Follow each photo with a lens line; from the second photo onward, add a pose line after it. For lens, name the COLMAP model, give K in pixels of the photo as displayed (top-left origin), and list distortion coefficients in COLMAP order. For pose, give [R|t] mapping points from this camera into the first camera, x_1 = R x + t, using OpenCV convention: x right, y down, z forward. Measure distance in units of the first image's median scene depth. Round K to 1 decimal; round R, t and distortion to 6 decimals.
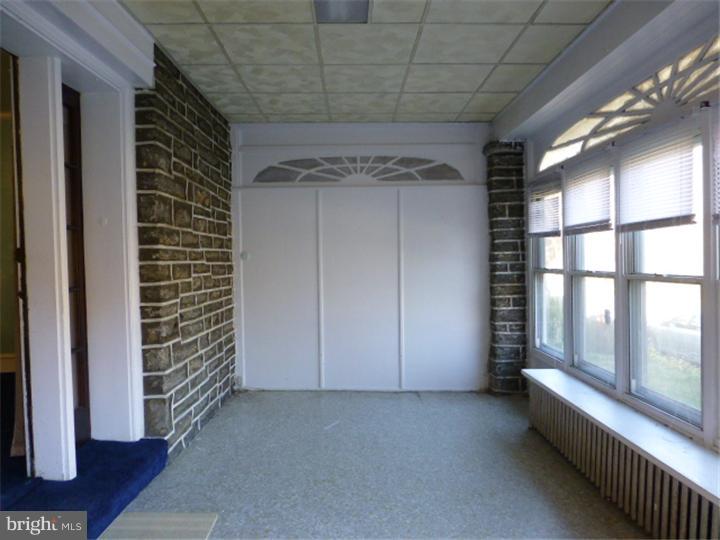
lens RADIAL K [[527.5, 0, 360.6], [0, 527.5, 273.7], [0, 0, 1]] dist [-0.023353, 0.002901]
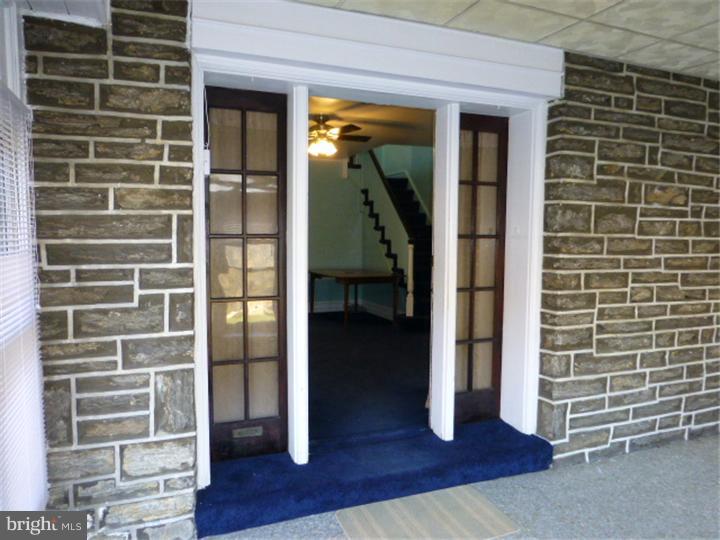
lens RADIAL K [[527.5, 0, 360.6], [0, 527.5, 273.7], [0, 0, 1]] dist [-0.023353, 0.002901]
pose [[0.360431, 0.088605, -0.928568, 0.416736], [-0.041943, 0.996011, 0.078760, -0.080650], [0.931843, 0.010559, 0.362709, 0.278109]]
